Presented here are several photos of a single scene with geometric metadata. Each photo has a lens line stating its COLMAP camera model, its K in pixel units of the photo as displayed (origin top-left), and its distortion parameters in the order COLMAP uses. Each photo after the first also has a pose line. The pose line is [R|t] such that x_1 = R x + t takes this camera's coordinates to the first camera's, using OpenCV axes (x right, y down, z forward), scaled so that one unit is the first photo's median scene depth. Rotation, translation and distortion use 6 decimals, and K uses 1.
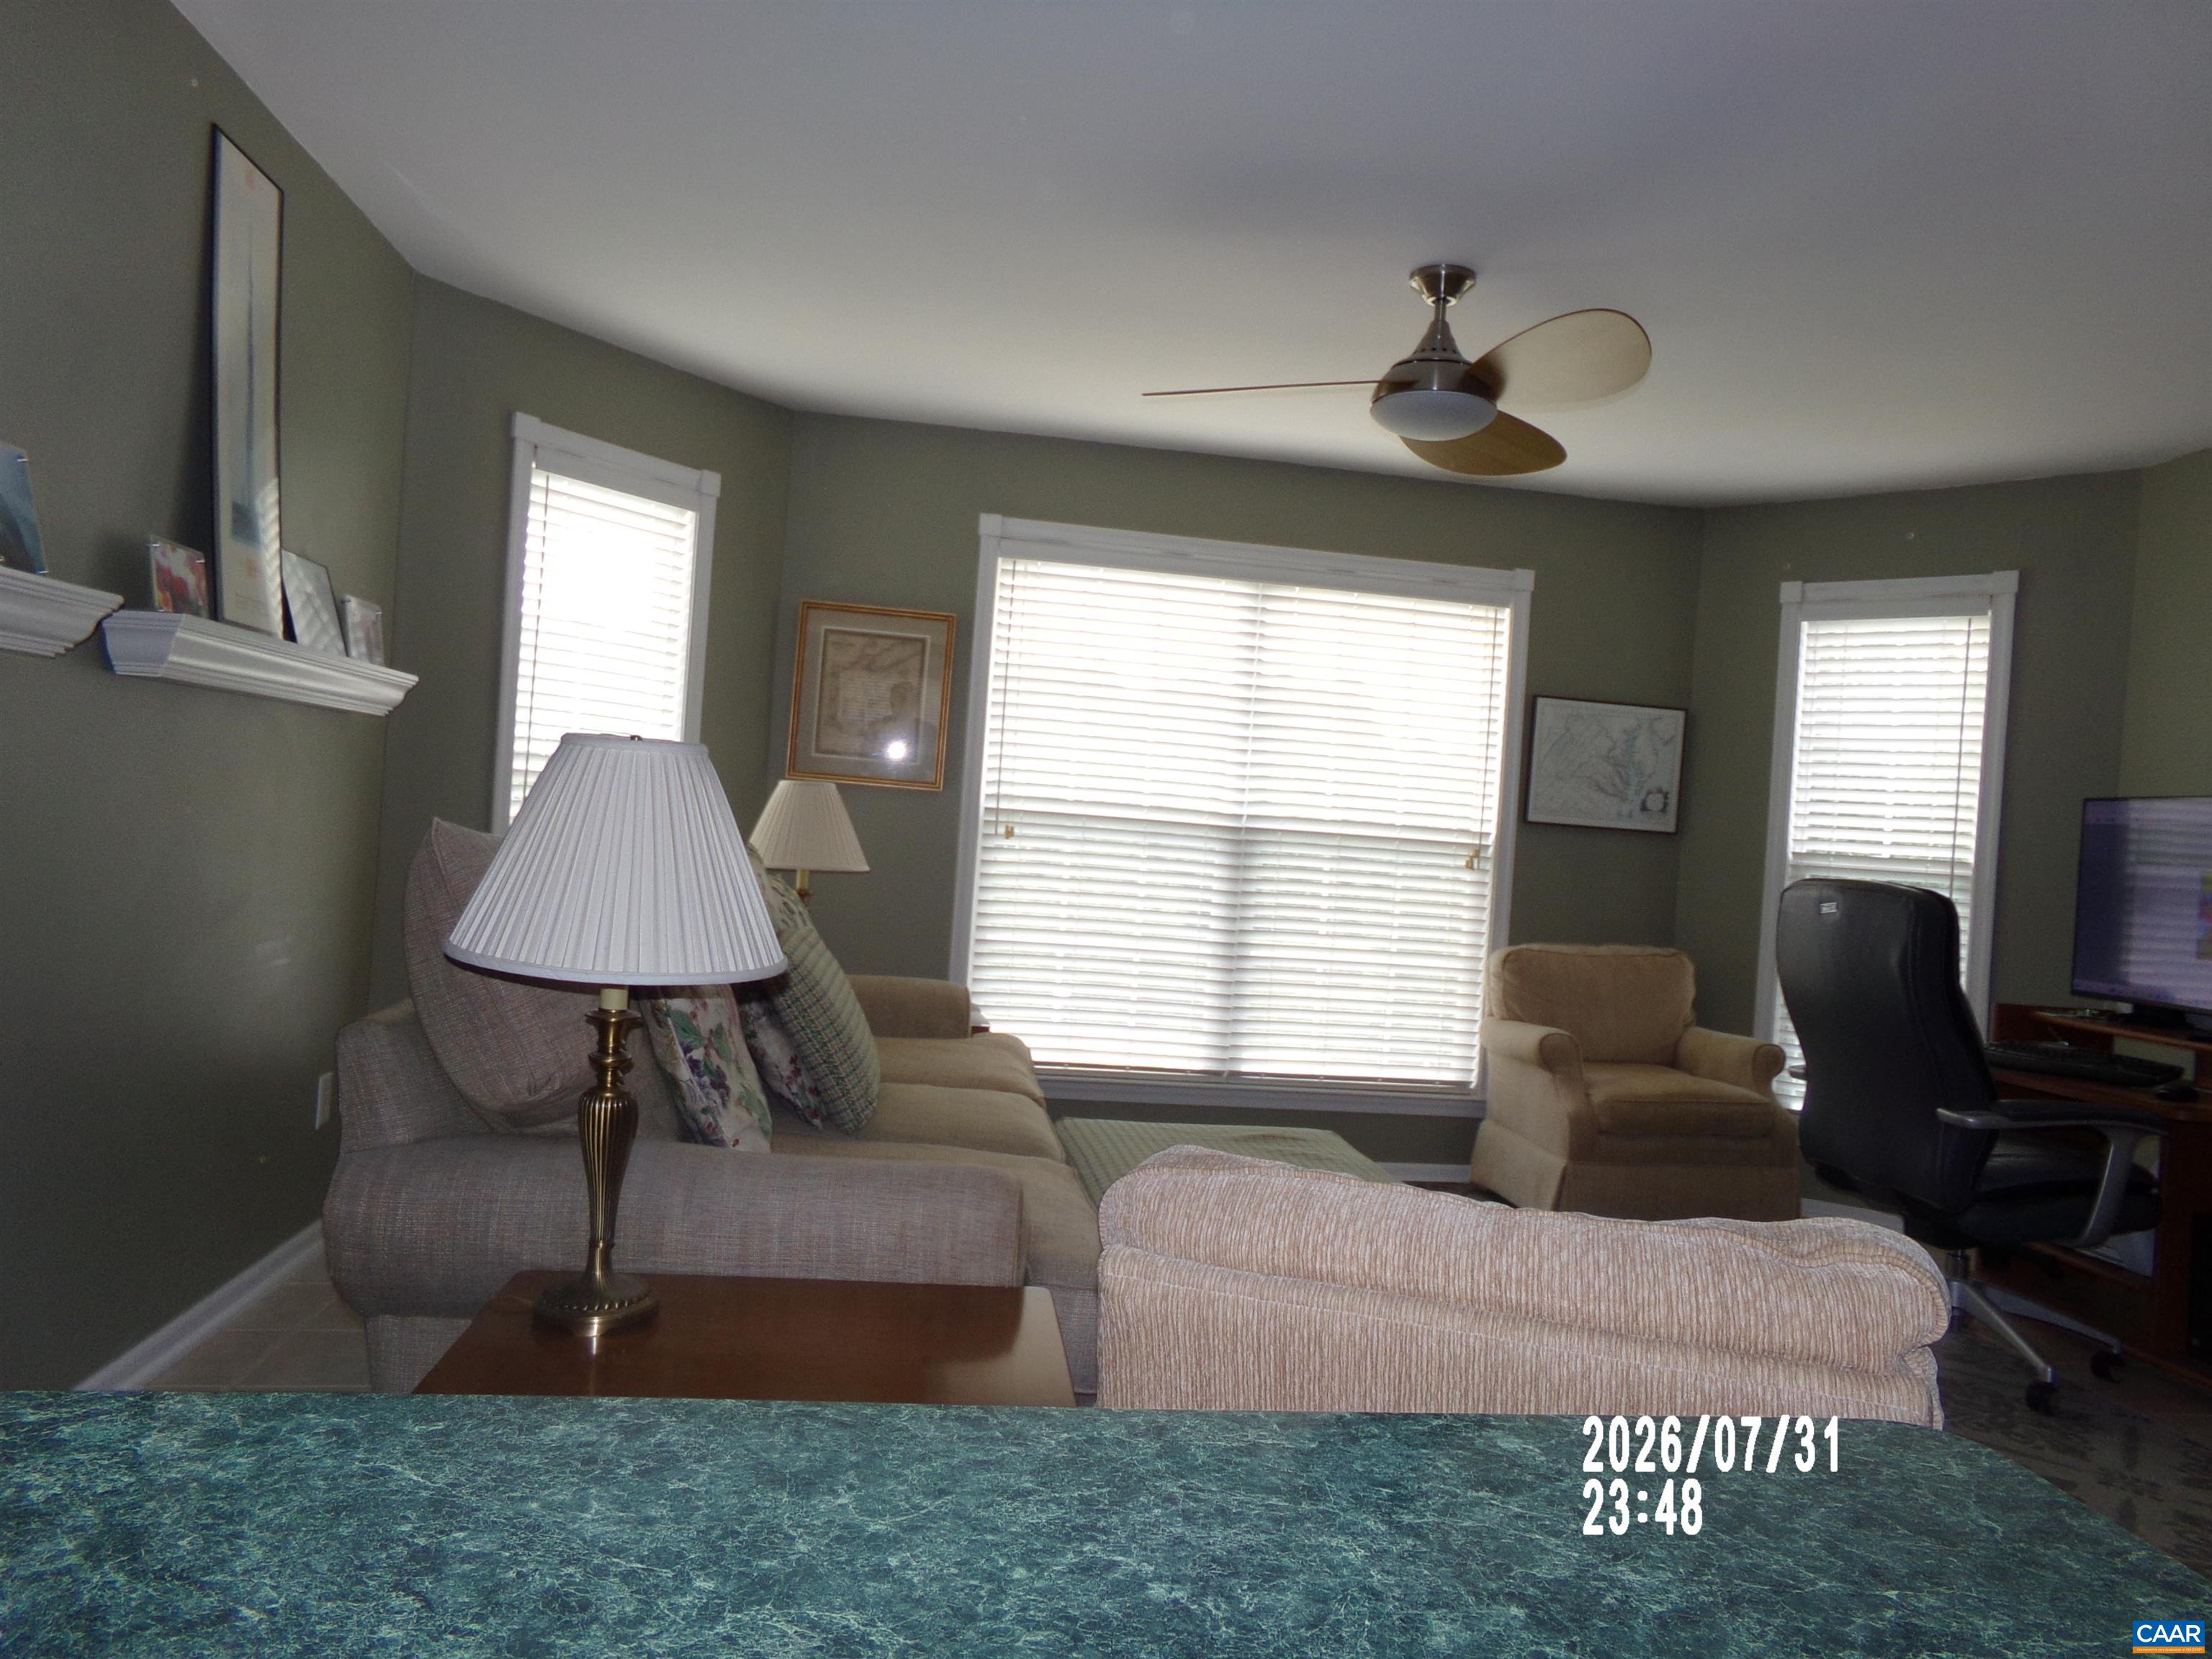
lens RADIAL K [[1537.0, 0, 1111.7], [0, 1537.0, 822.6], [0, 0, 1]] dist [-0.034102, 0.033917]
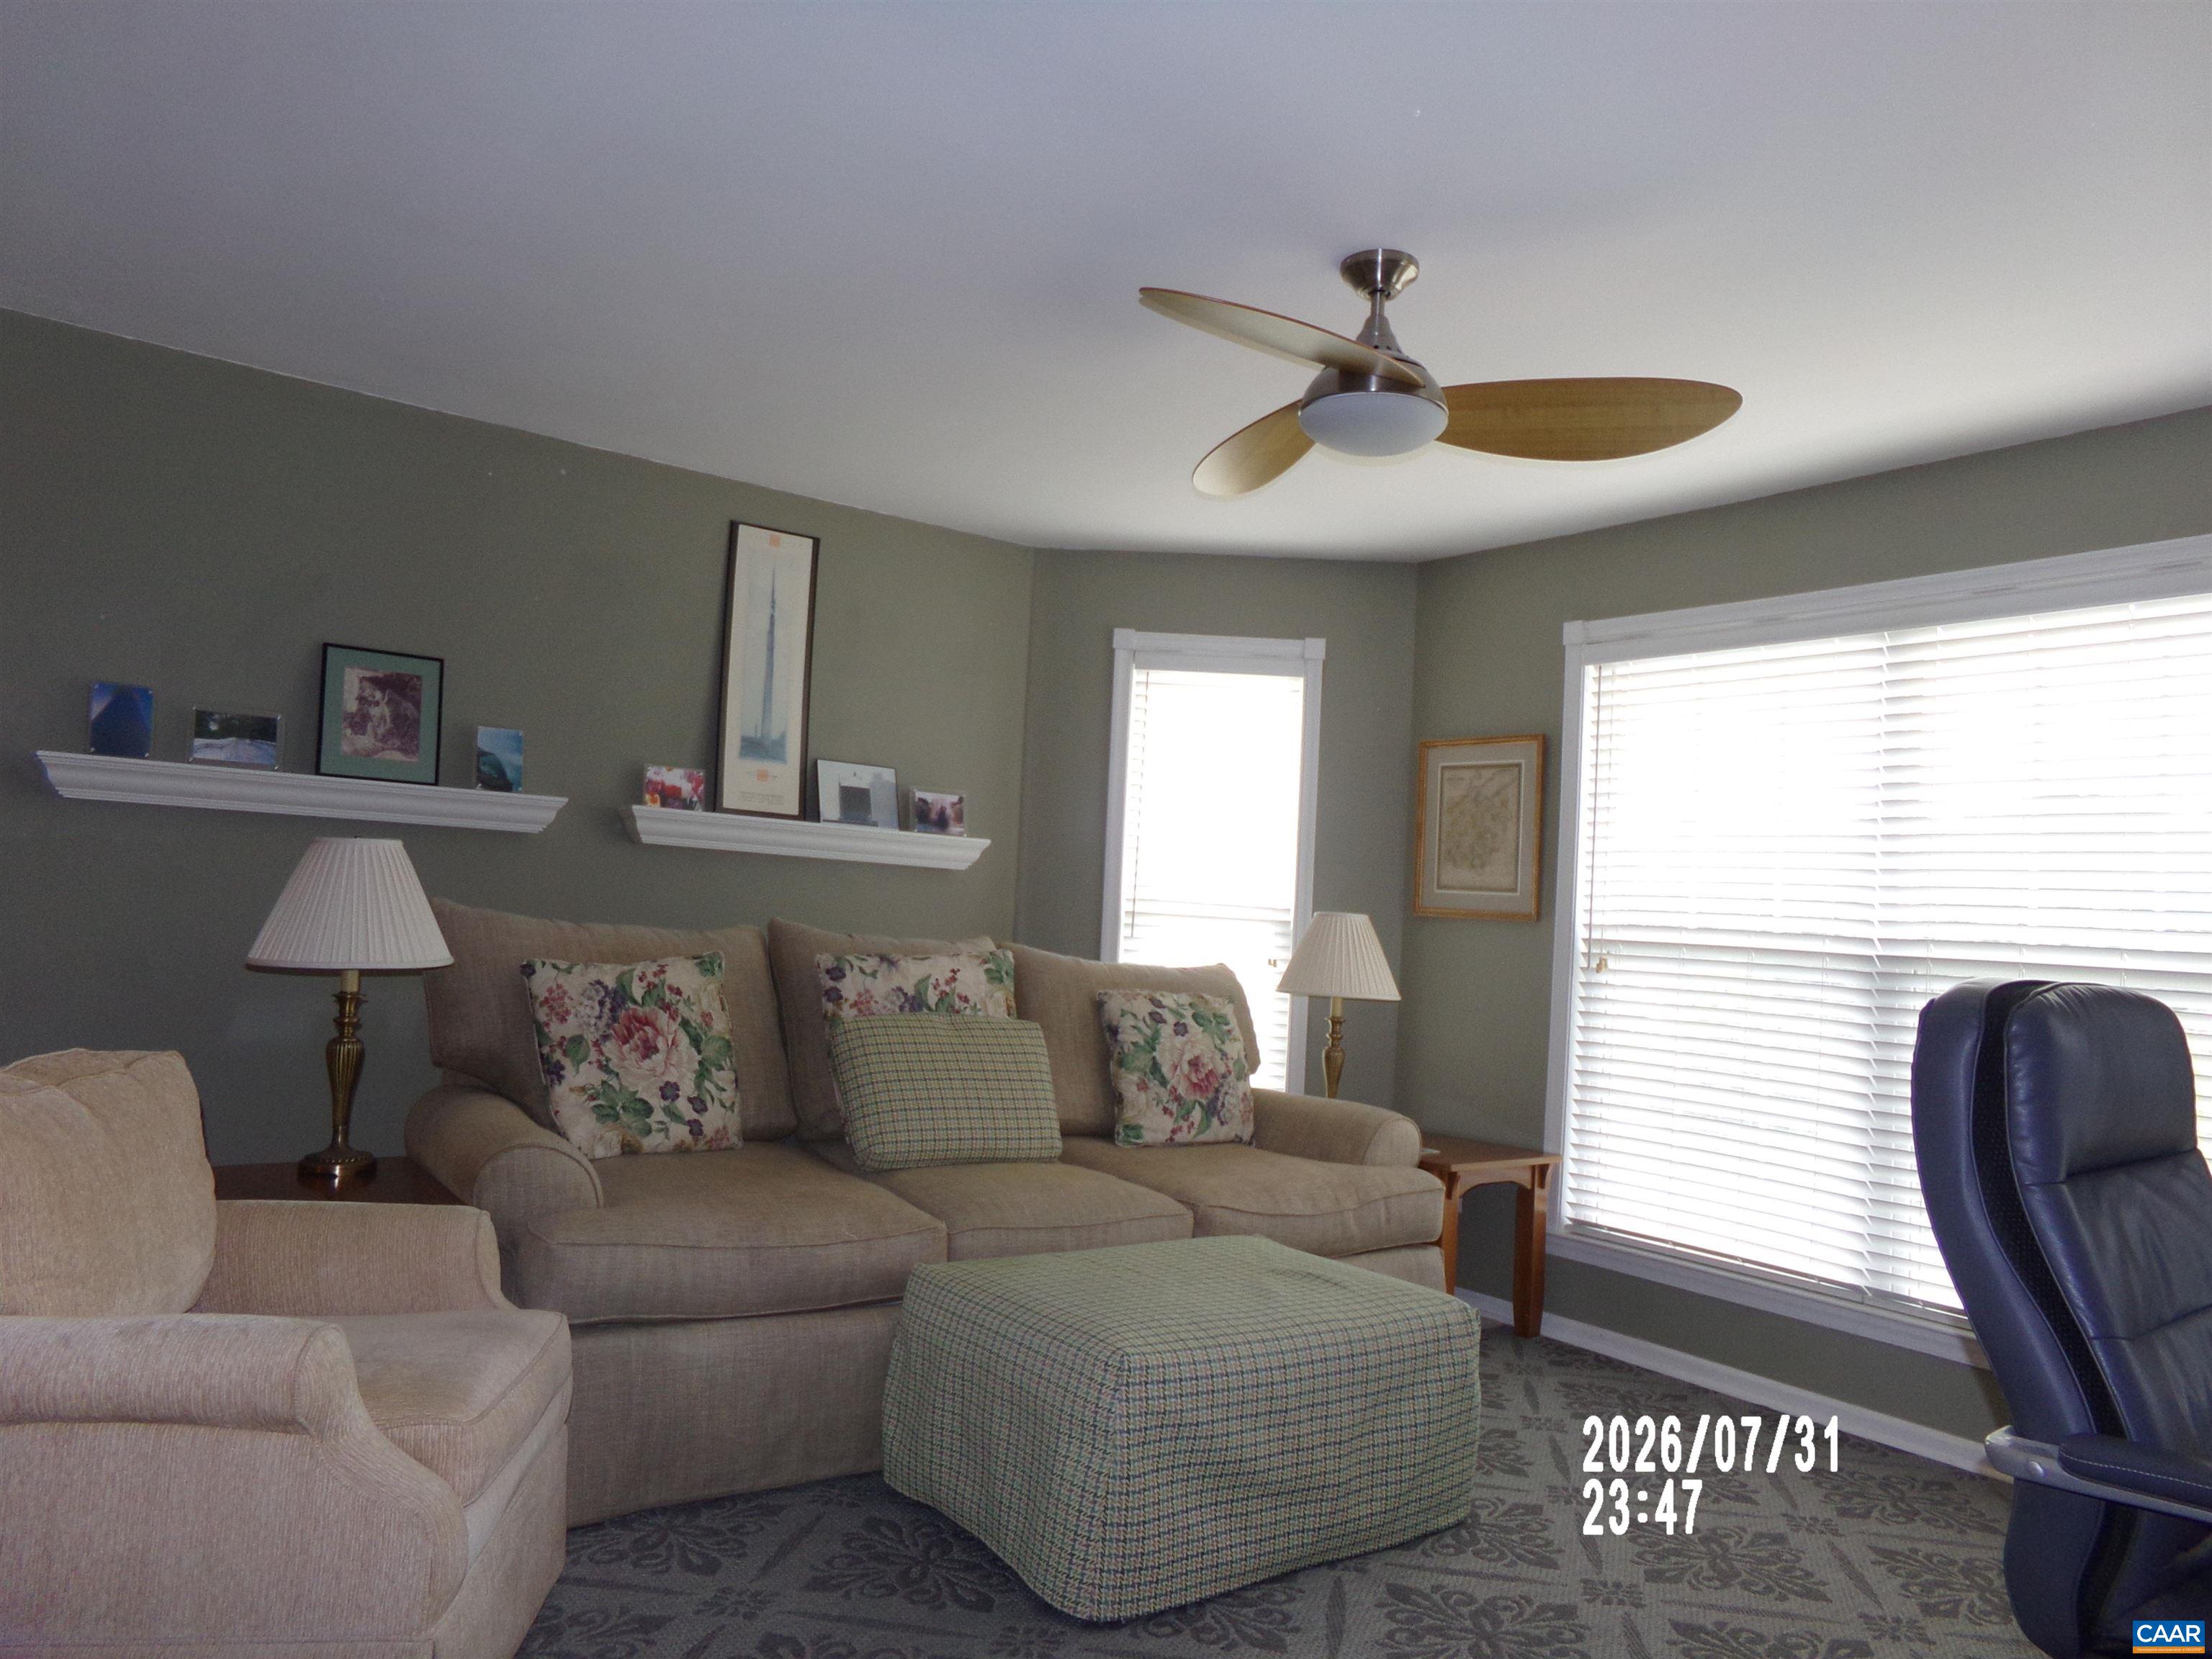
lens RADIAL K [[1537.0, 0, 1111.7], [0, 1537.0, 822.6], [0, 0, 1]] dist [-0.034102, 0.033917]
pose [[0.479247, -0.099652, -0.872005, 0.596773], [-0.028189, 0.991273, -0.128774, 0.047953], [0.877227, 0.086295, 0.472255, 0.337834]]
